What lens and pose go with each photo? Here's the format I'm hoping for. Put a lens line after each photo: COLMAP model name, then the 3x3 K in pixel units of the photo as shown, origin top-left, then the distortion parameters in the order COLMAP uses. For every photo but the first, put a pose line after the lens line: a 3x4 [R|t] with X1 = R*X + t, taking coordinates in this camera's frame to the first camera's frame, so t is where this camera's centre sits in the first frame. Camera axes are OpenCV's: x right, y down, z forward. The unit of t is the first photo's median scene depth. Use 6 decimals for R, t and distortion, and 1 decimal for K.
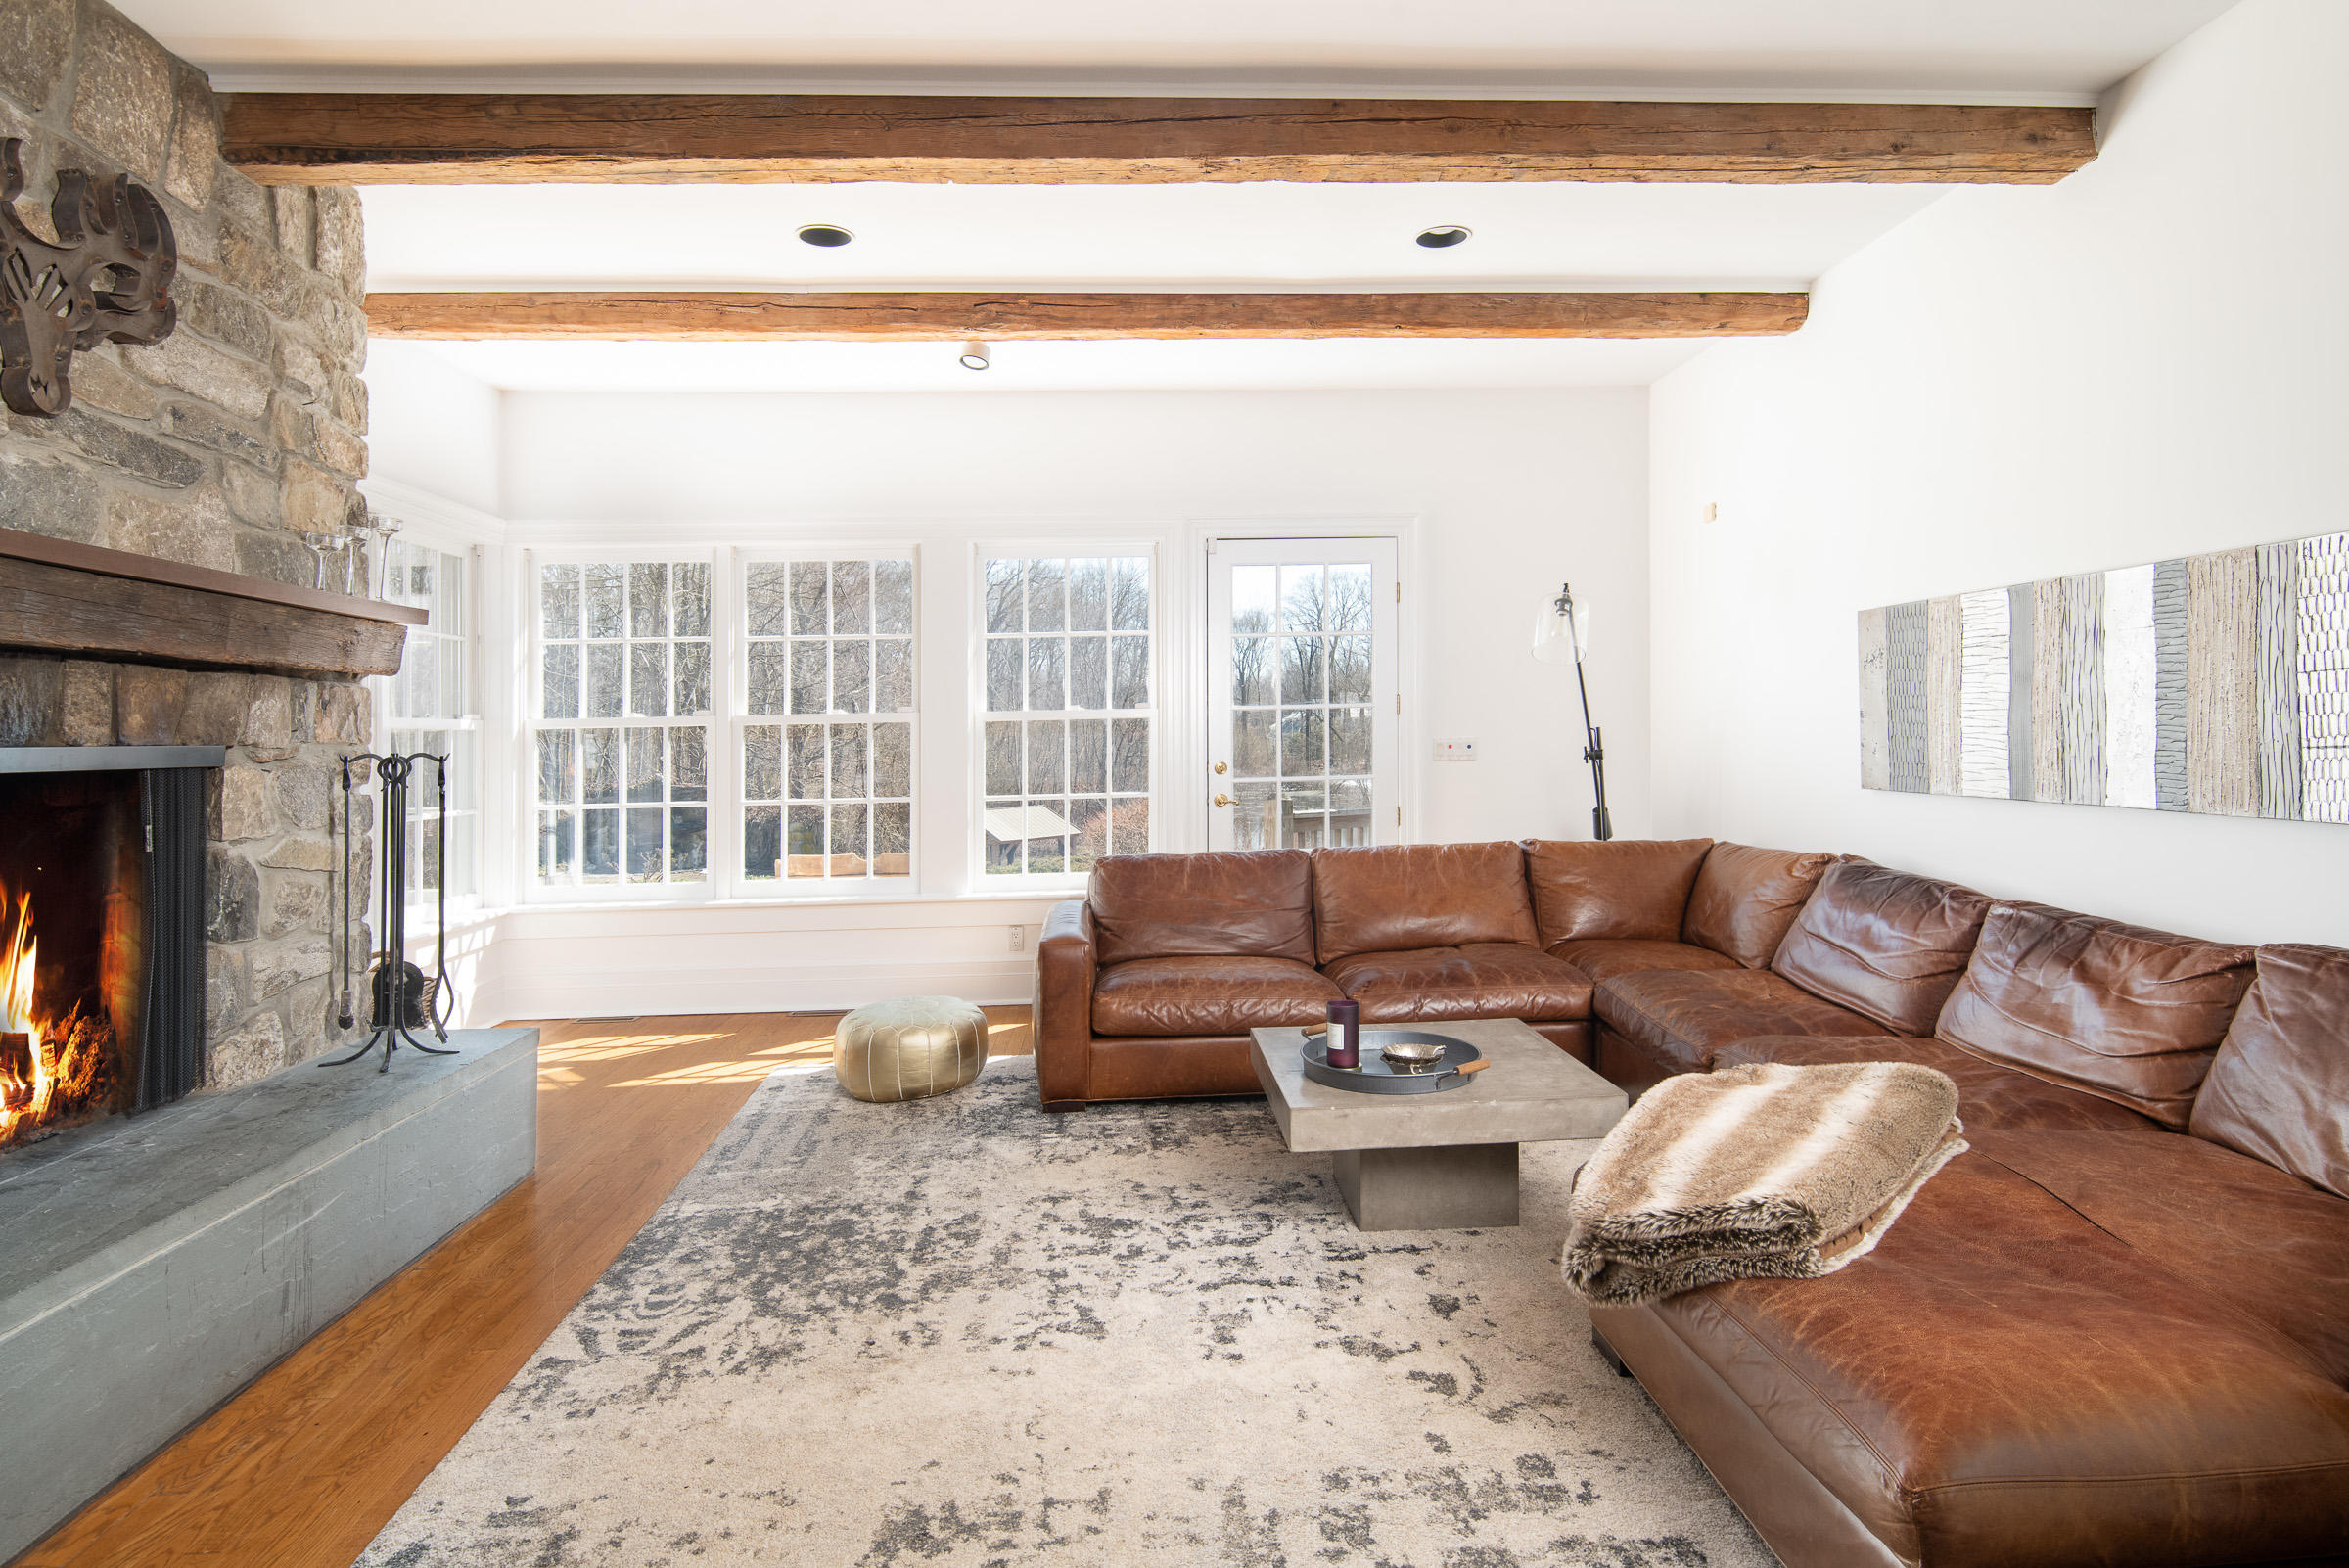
lens RADIAL K [[1199.0, 0, 1170.0], [0, 1199.0, 746.2], [0, 0, 1]] dist [0.011507, -0.008169]
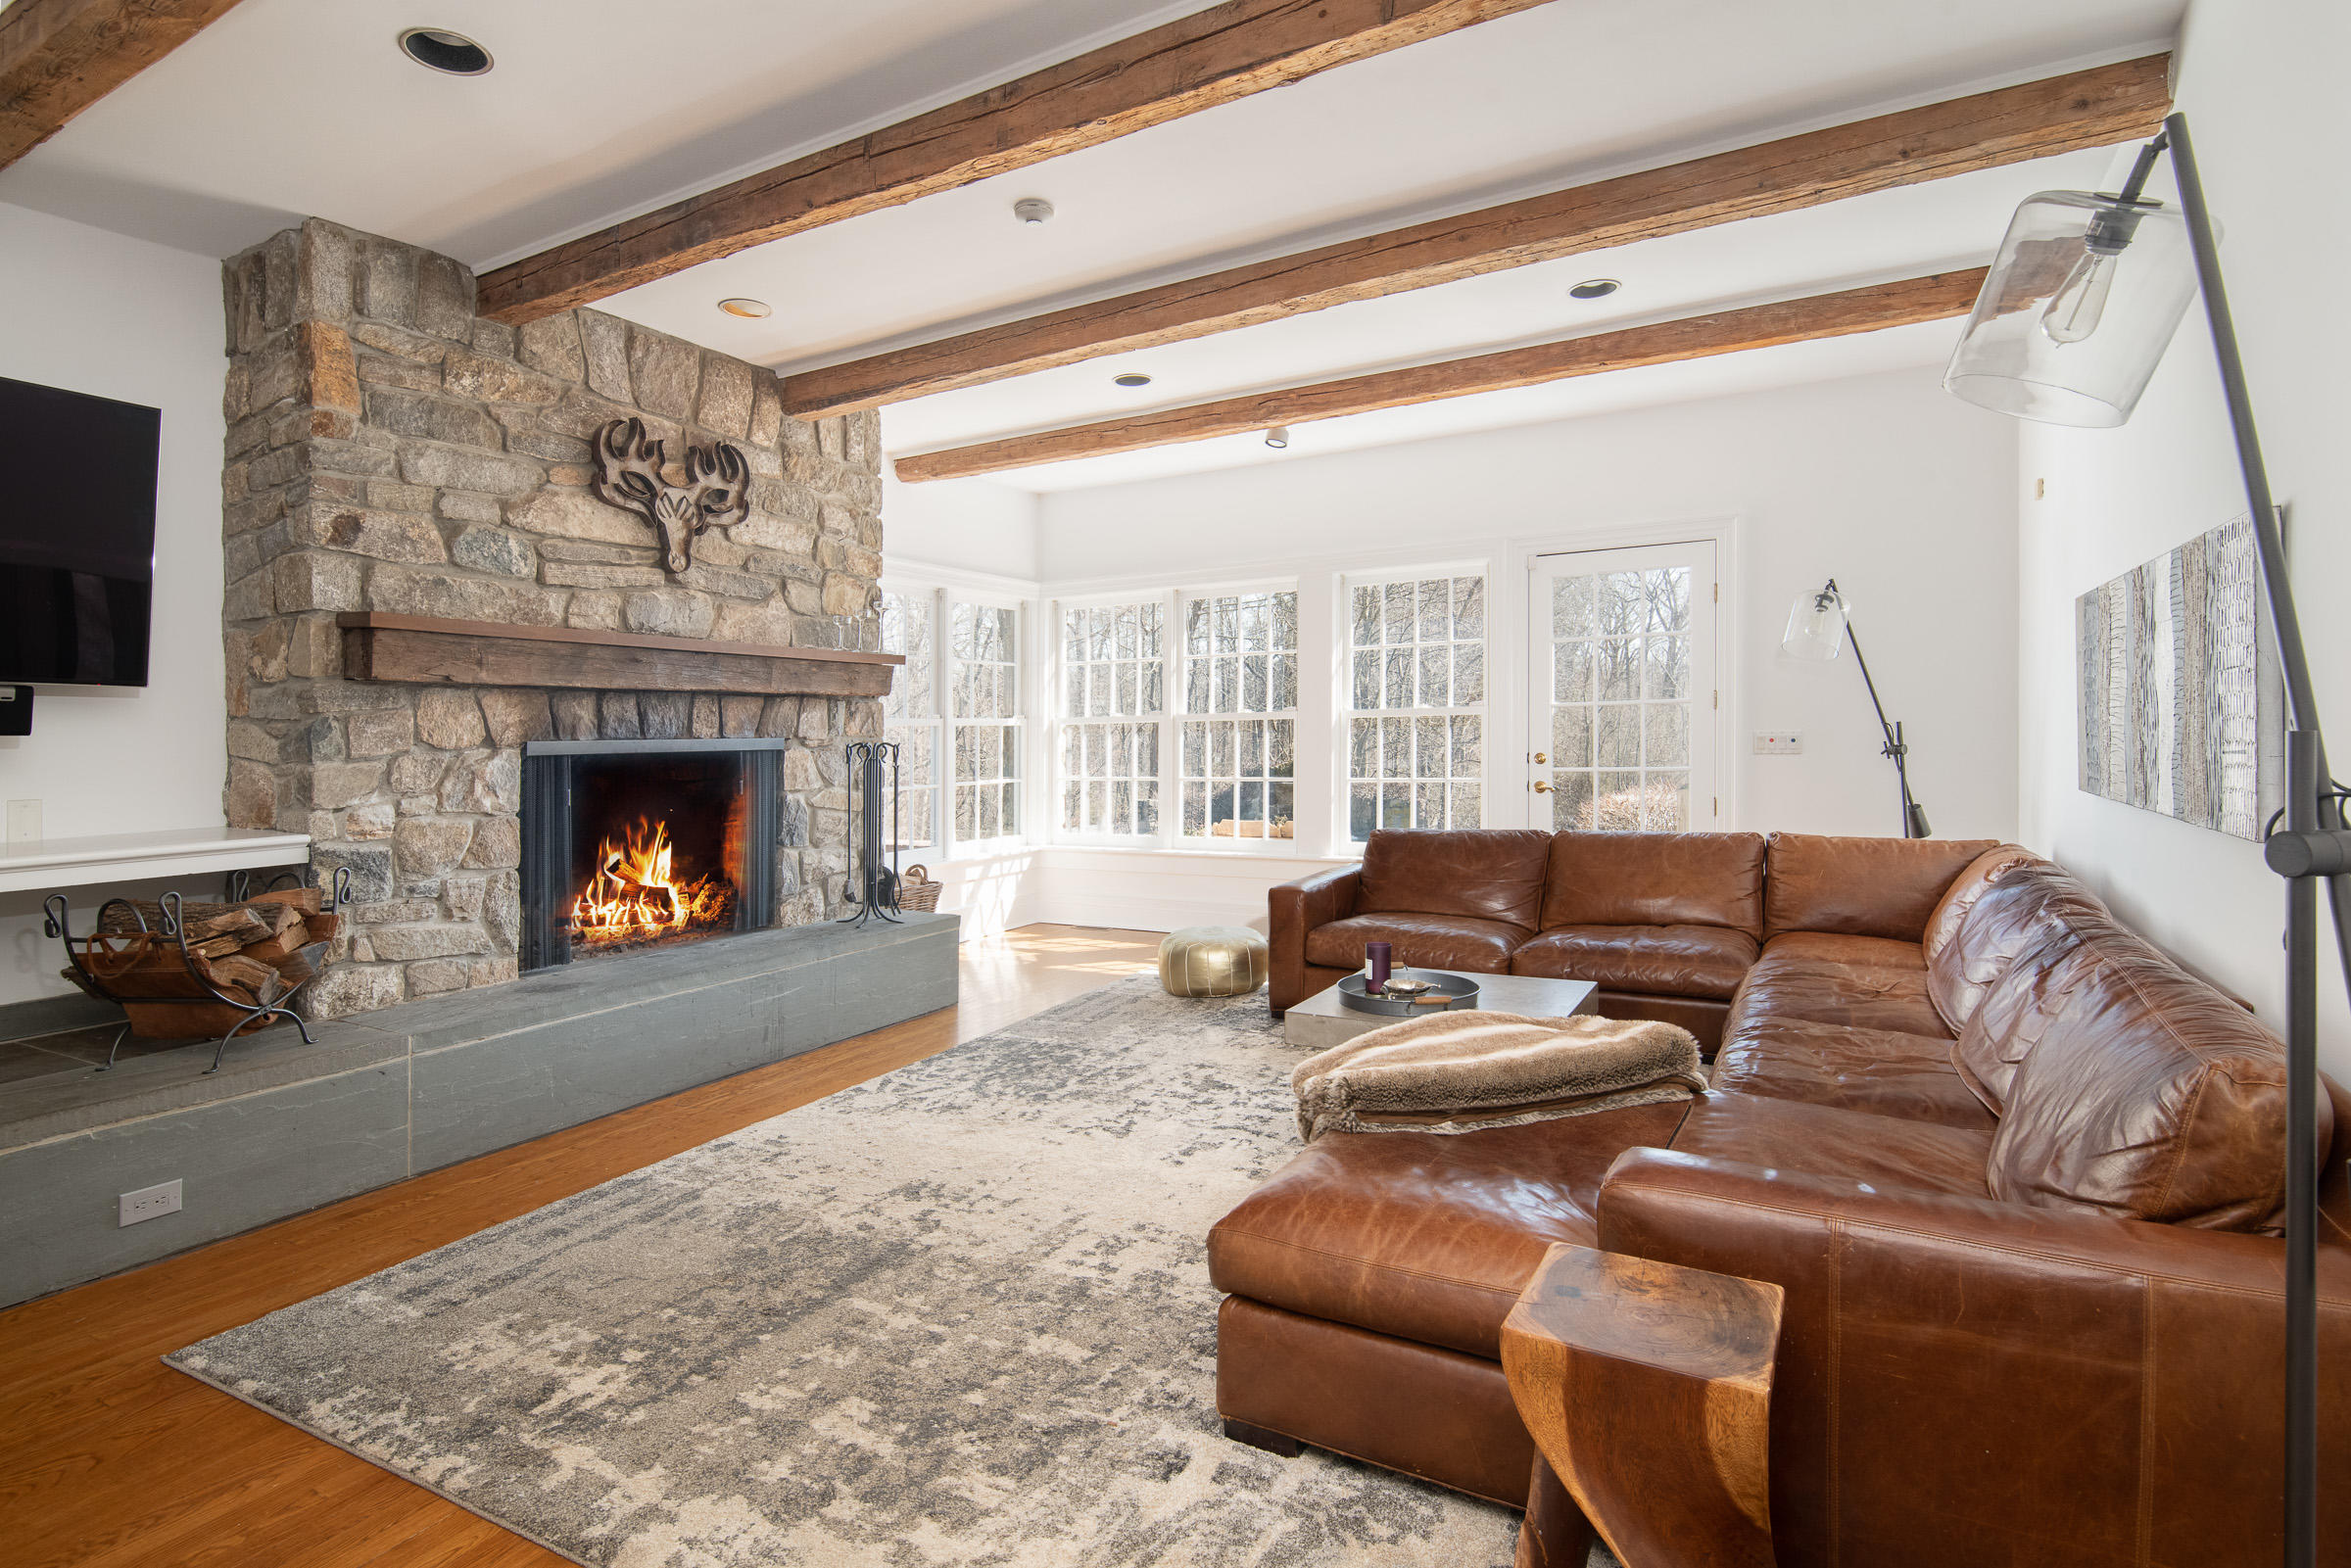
lens RADIAL K [[1083.3, 0, 1188.9], [0, 1083.3, 741.6], [0, 0, 1]] dist [0.002920, -0.005901]
pose [[0.859734, 0.006142, -0.510705, 0.552581], [-0.002201, 0.999963, 0.008322, -0.010074], [0.510738, -0.006030, 0.859715, -0.090359]]
